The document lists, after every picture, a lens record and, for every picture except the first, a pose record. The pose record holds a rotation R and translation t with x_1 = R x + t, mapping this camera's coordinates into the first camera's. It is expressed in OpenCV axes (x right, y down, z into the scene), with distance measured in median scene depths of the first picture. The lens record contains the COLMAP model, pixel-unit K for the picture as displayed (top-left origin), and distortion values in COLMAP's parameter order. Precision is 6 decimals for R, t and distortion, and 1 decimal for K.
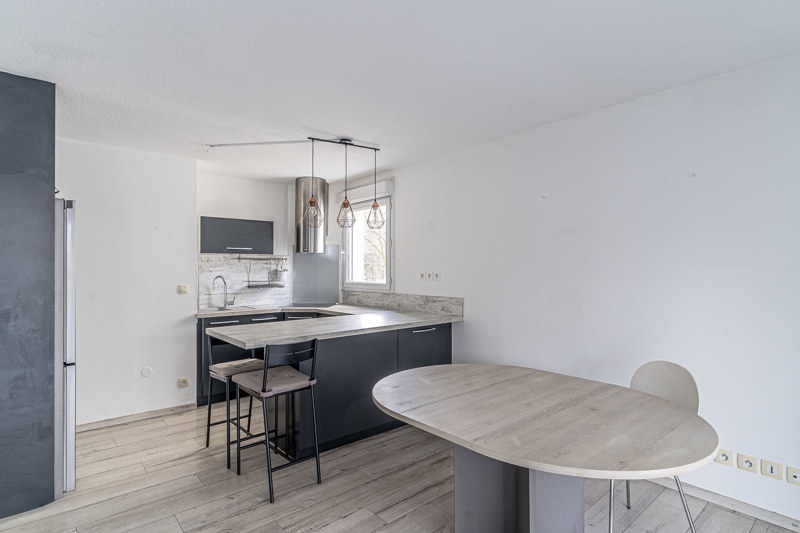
lens RADIAL K [[413.6, 0, 398.4], [0, 413.6, 269.6], [0, 0, 1]] dist [-0.000073, -0.000247]
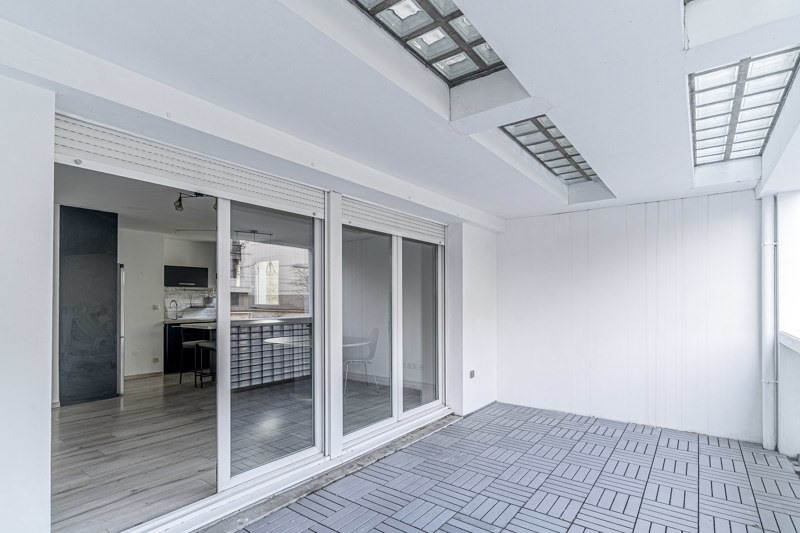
lens RADIAL K [[413.6, 0, 421.5], [0, 413.6, 298.7], [0, 0, 1]] dist [-0.000073, -0.000247]
pose [[0.967512, 0.001838, 0.252817, 0.125916], [-0.000089, 0.999976, -0.006931, 0.022094], [-0.252823, 0.006683, 0.967489, -0.949300]]
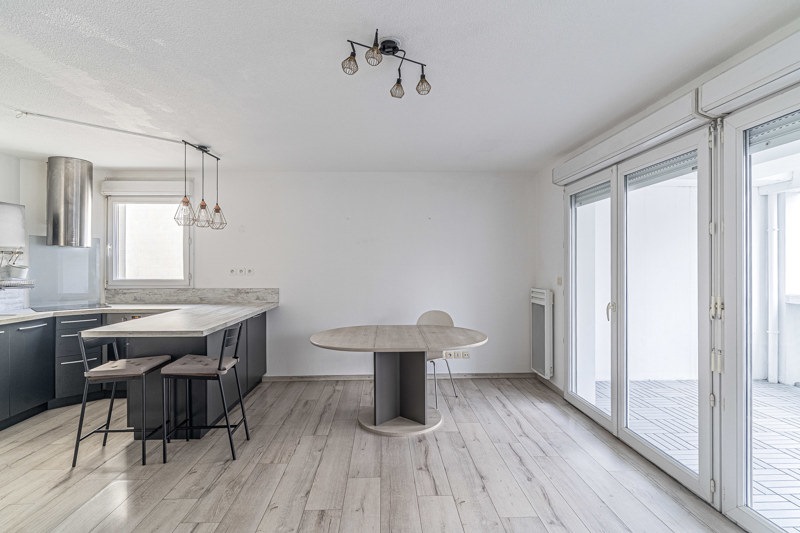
lens RADIAL K [[413.6, 0, 396.7], [0, 413.6, 265.1], [0, 0, 1]] dist [-0.000073, -0.000247]
pose [[0.612148, 0.003571, 0.790735, -0.572271], [0.000710, 0.999987, -0.005066, 0.003936], [-0.790743, 0.003662, 0.612137, -0.062875]]
